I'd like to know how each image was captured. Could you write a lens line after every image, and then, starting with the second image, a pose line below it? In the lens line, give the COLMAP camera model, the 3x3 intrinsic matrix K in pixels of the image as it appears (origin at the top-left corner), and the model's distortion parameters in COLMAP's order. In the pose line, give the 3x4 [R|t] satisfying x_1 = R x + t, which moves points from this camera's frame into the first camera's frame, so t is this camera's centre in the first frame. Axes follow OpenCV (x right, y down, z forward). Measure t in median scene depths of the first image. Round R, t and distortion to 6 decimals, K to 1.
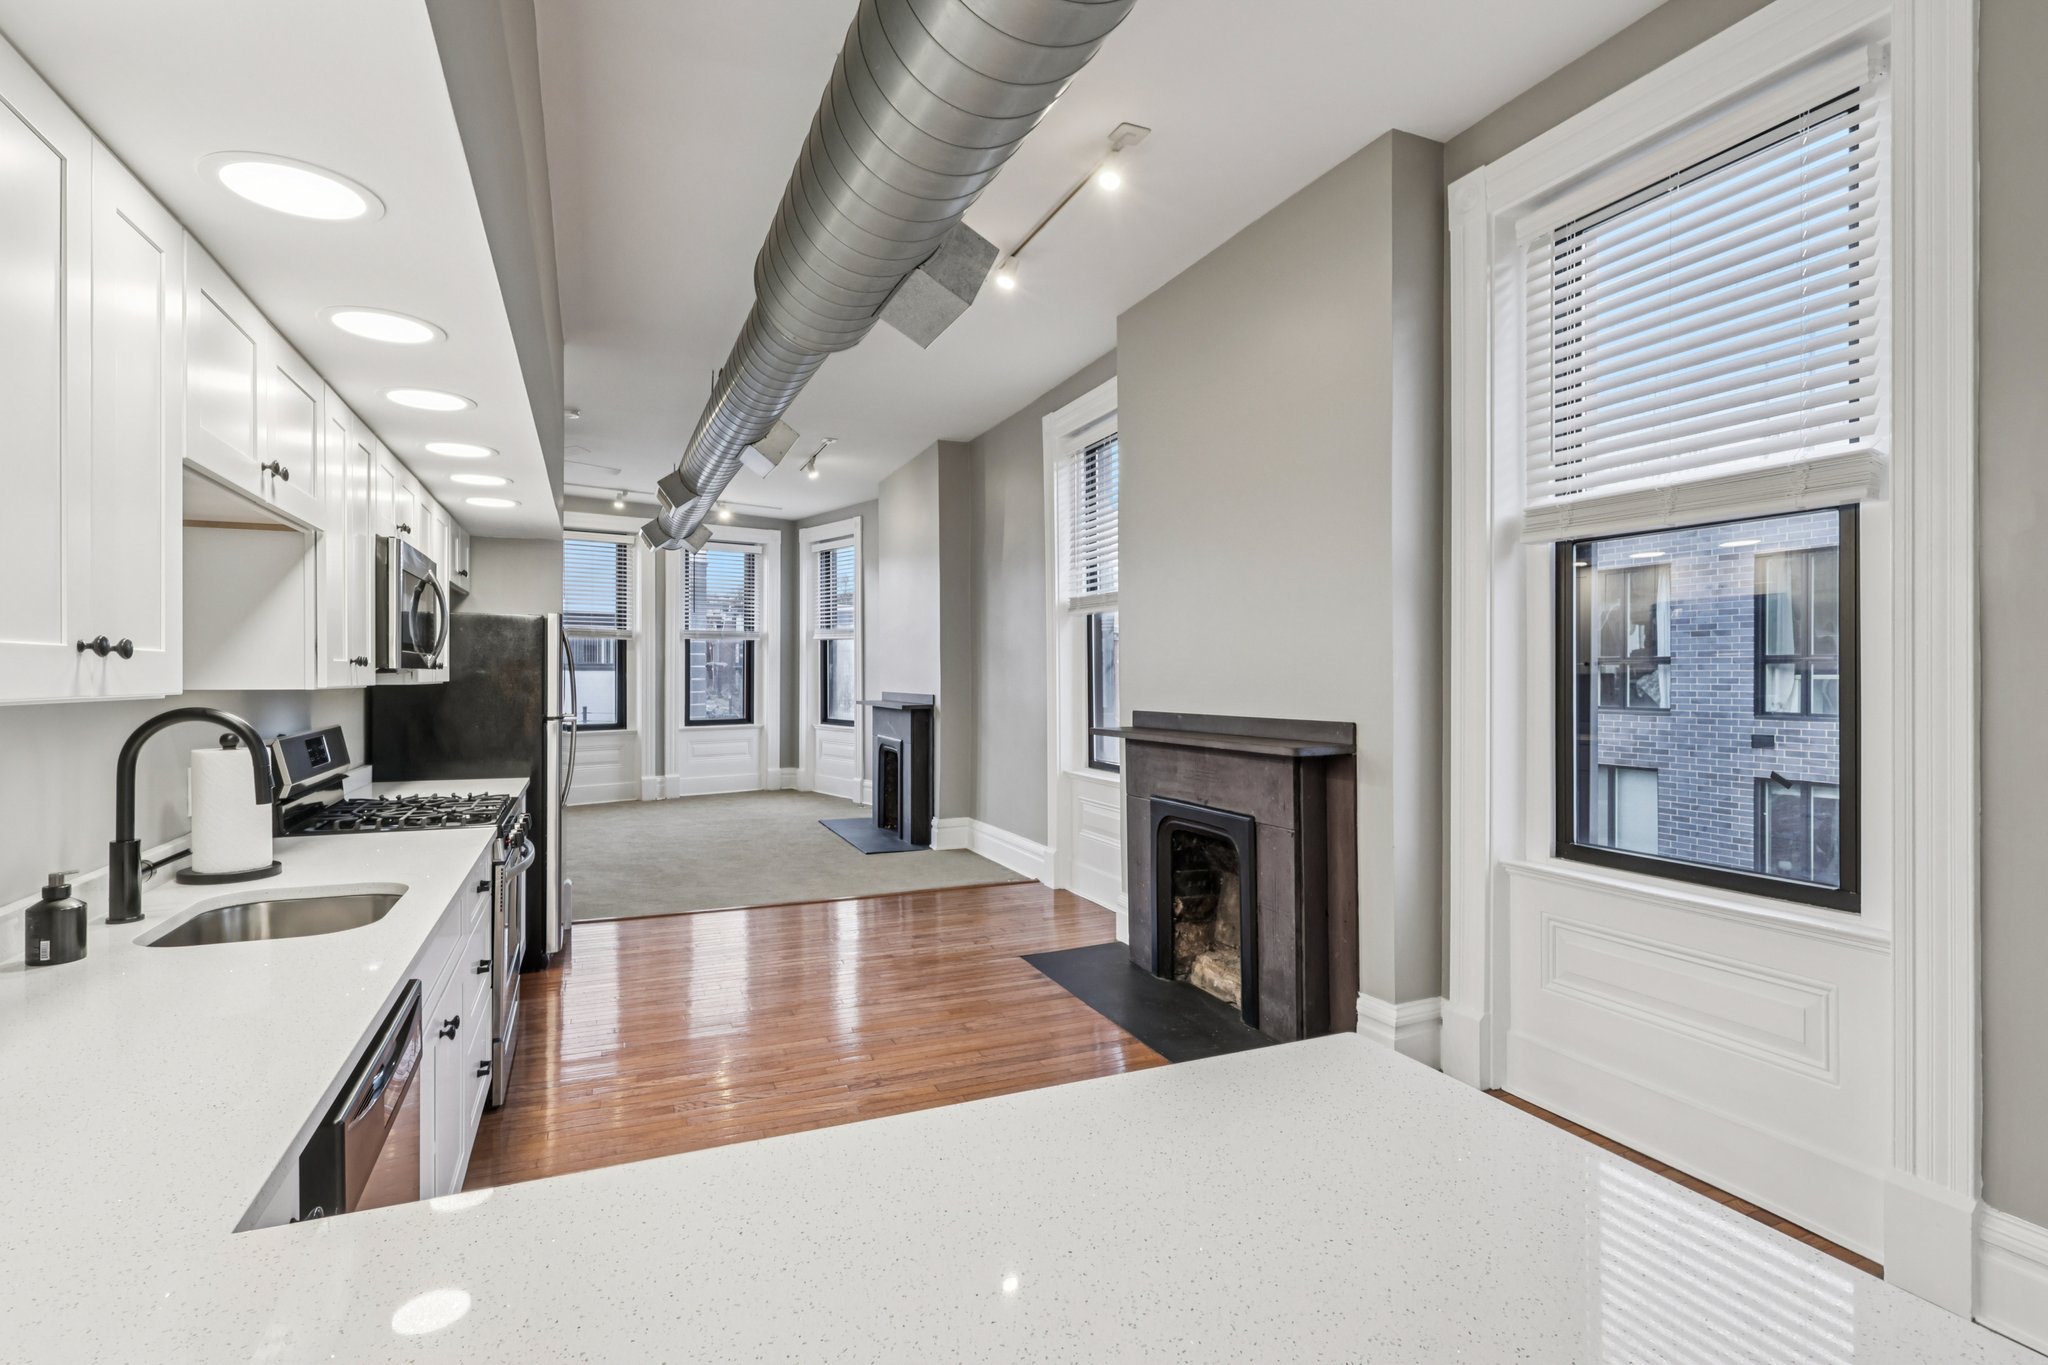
lens RADIAL K [[998.2, 0, 1022.6], [0, 998.2, 677.5], [0, 0, 1]] dist [-0.000644, -0.000236]
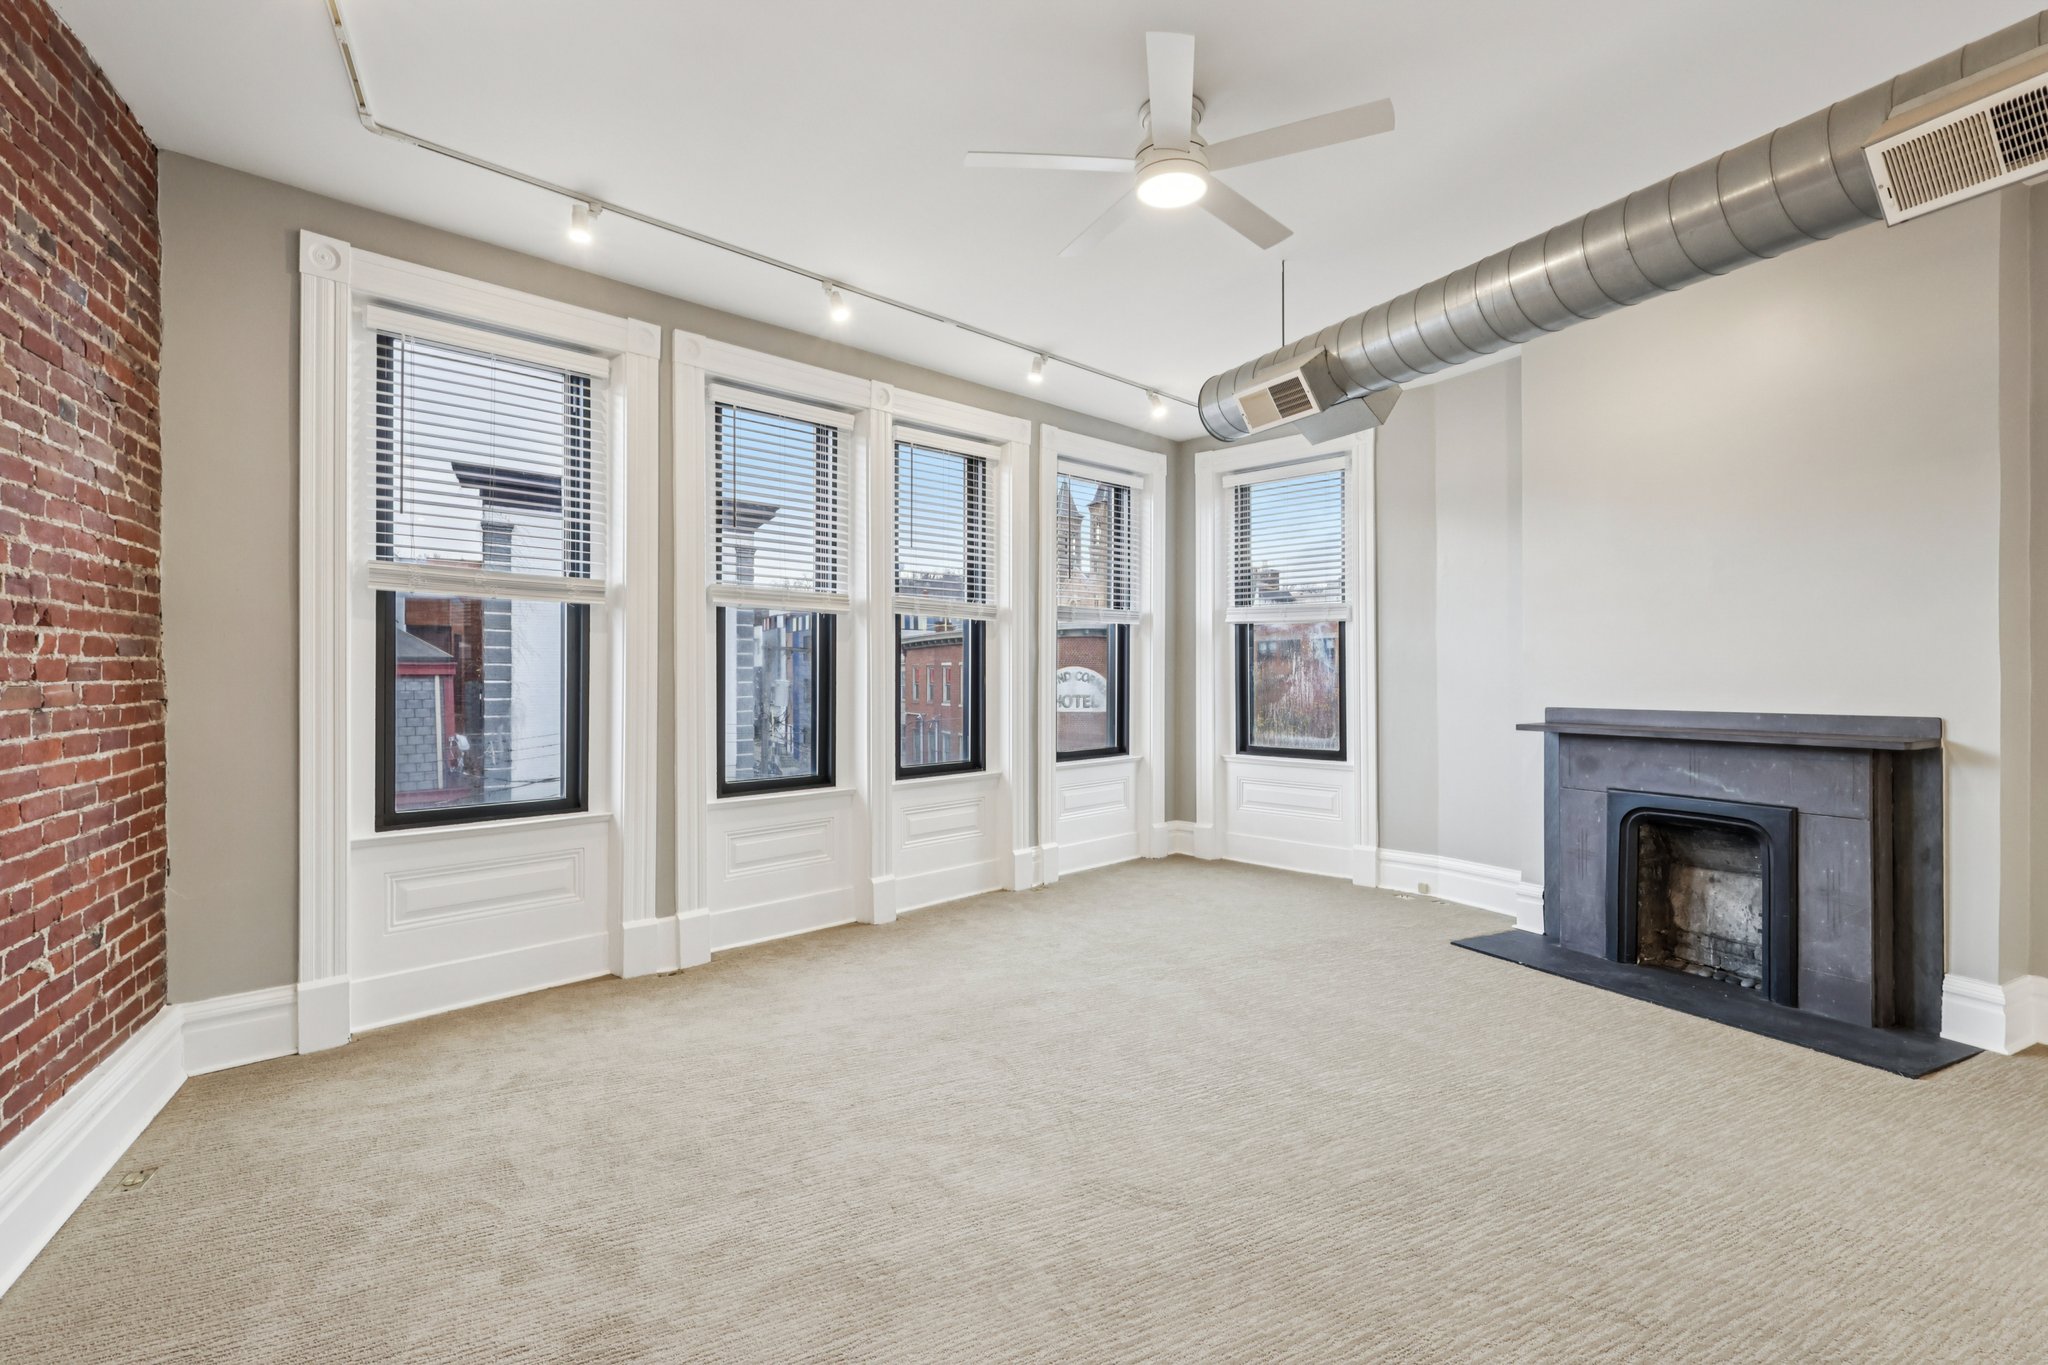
lens RADIAL K [[948.6, 0, 1015.7], [0, 948.6, 673.1], [0, 0, 1]] dist [-0.001747, 0.000914]
pose [[0.997338, -0.004083, 0.072800, -0.418766], [0.004627, 0.999963, -0.007309, -0.002080], [-0.072767, 0.007627, 0.997320, 0.432792]]
